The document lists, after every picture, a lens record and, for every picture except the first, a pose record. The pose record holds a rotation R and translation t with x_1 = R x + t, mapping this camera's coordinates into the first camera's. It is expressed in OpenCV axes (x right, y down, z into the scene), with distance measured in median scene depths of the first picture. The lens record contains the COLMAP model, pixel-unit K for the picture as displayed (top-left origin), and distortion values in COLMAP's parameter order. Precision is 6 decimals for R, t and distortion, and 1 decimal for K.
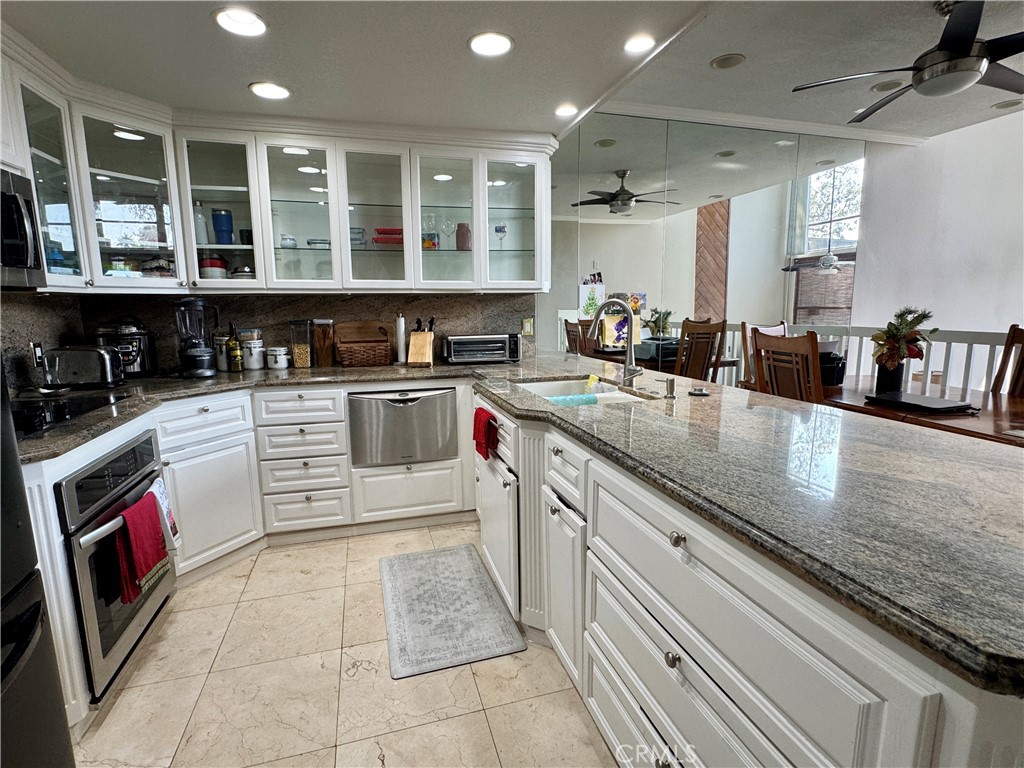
lens RADIAL K [[496.7, 0, 512.0], [0, 496.7, 384.0], [0, 0, 1]] dist [-0.016660, 0.012339]
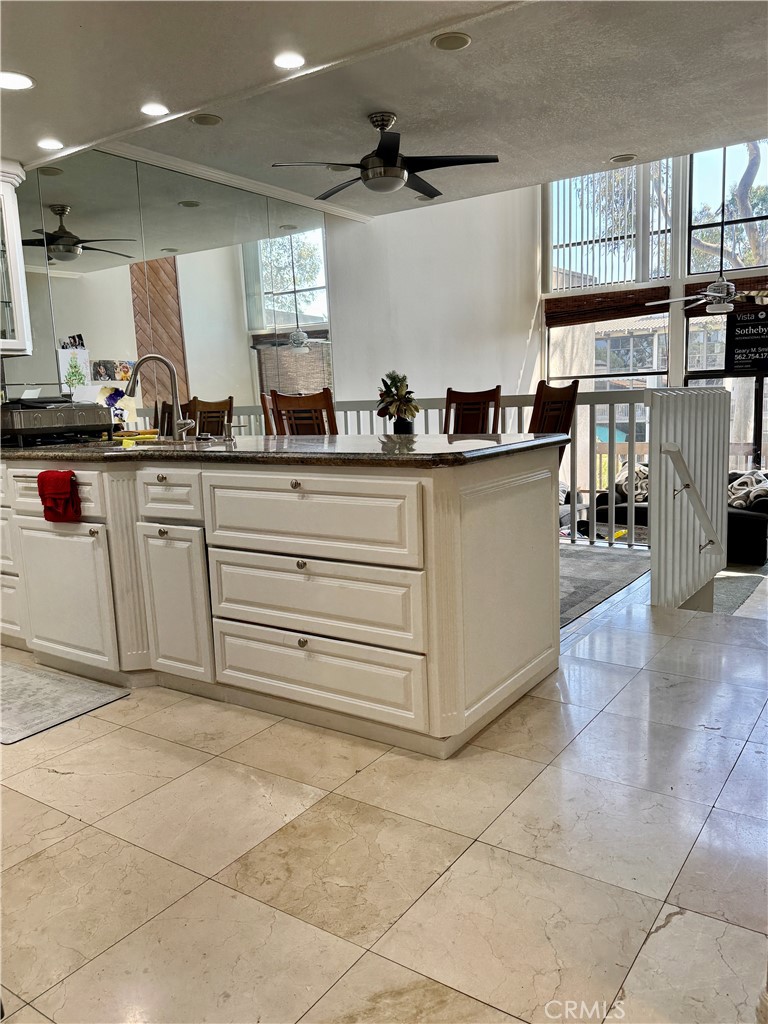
lens RADIAL K [[772.5, 0, 384.0], [0, 772.5, 512.0], [0, 0, 1]] dist [0.008947, -0.052752]
pose [[0.772552, -0.099742, 0.627068, -0.264343], [0.113730, 0.993351, 0.017888, 0.100057], [-0.624683, 0.057497, 0.778759, -0.288367]]
